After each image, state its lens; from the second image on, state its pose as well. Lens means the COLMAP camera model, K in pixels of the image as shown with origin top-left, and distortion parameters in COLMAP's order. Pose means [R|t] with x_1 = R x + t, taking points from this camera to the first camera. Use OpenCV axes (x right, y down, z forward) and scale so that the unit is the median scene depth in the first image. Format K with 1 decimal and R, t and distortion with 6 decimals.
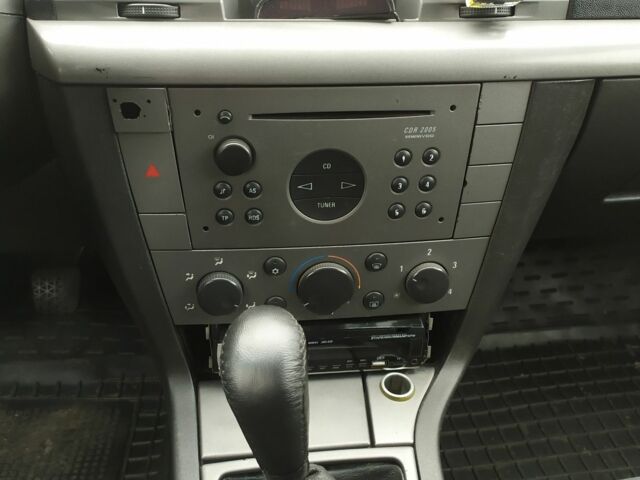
lens RADIAL K [[487.0, 0, 318.5], [0, 487.0, 242.5], [0, 0, 1]] dist [0.044478, -0.029840]
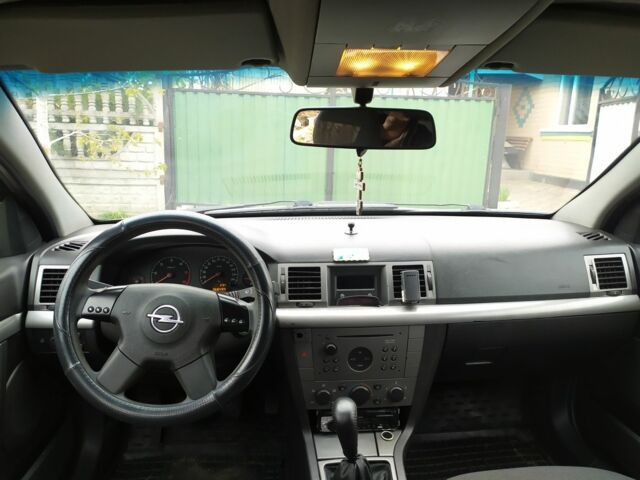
lens RADIAL K [[487.0, 0, 322.2], [0, 487.0, 237.9], [0, 0, 1]] dist [0.044478, -0.029840]
pose [[0.999901, -0.000631, -0.014057, -0.164690], [-0.003851, 0.948566, -0.316556, 0.123291], [0.013534, 0.316578, 0.948470, -1.988935]]
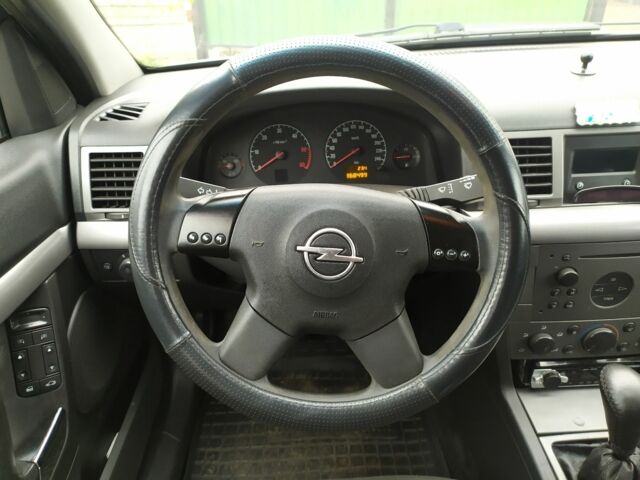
lens RADIAL K [[487.0, 0, 317.3], [0, 487.0, 239.5], [0, 0, 1]] dist [0.044478, -0.029840]
pose [[0.996833, -0.009404, -0.078963, -0.882664], [0.008424, 0.999883, -0.012733, -0.269903], [0.079074, 0.012027, 0.996796, -0.904876]]
